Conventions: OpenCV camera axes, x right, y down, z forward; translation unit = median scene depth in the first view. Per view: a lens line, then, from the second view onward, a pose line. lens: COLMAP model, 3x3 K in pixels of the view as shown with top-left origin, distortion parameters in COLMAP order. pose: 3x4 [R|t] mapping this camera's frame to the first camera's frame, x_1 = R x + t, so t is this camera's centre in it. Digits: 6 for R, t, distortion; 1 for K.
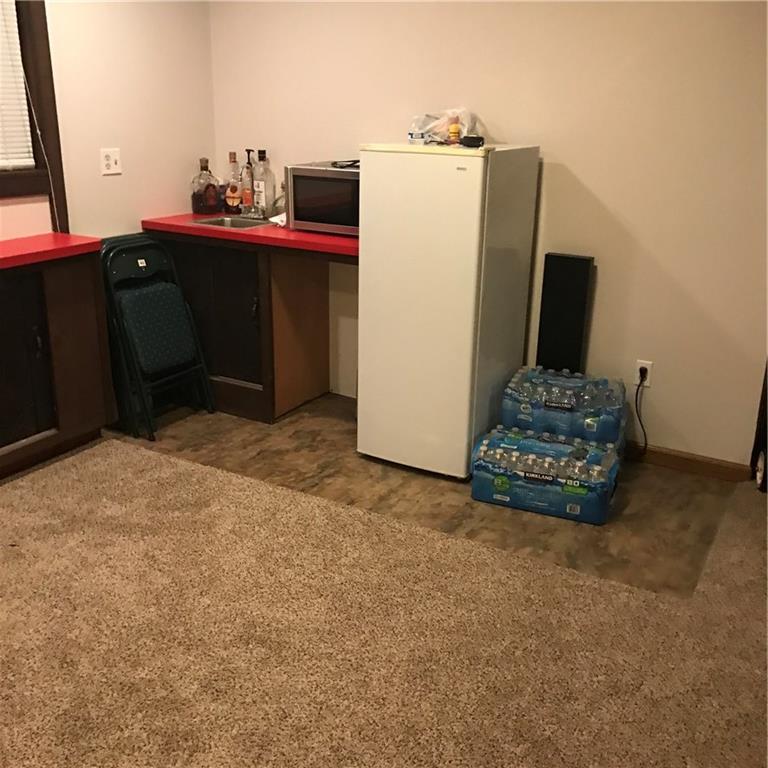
lens RADIAL K [[855.2, 0, 384.1], [0, 855.2, 383.6], [0, 0, 1]] dist [0.030025, 0.000000]
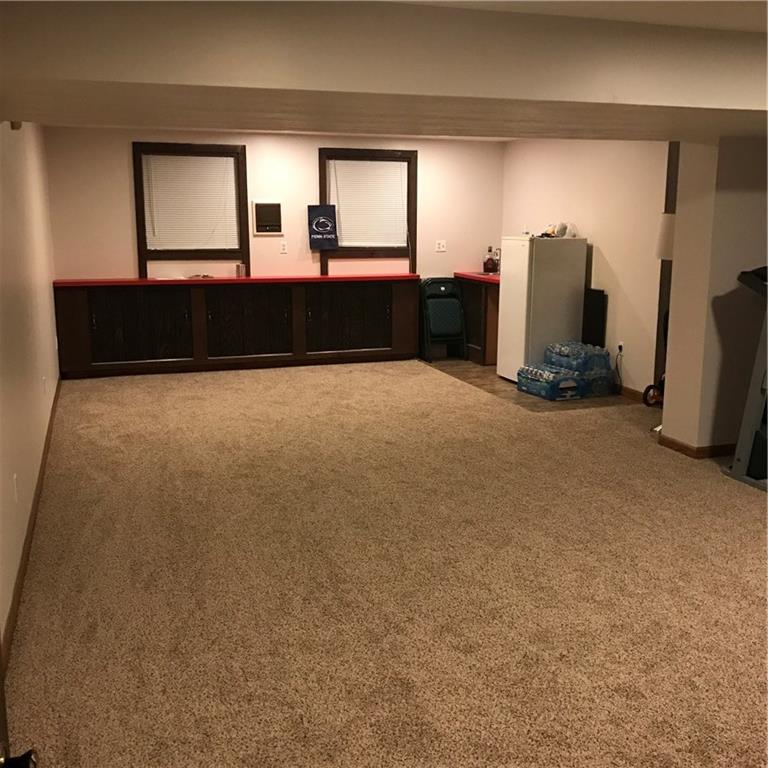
lens RADIAL K [[855.2, 0, 383.7], [0, 855.2, 384.9], [0, 0, 1]] dist [0.030025, 0.000000]
pose [[0.754023, 0.111778, -0.647267, 1.180996], [-0.196812, 0.978587, -0.060278, 0.299056], [0.626669, 0.172841, 0.759876, -0.847834]]
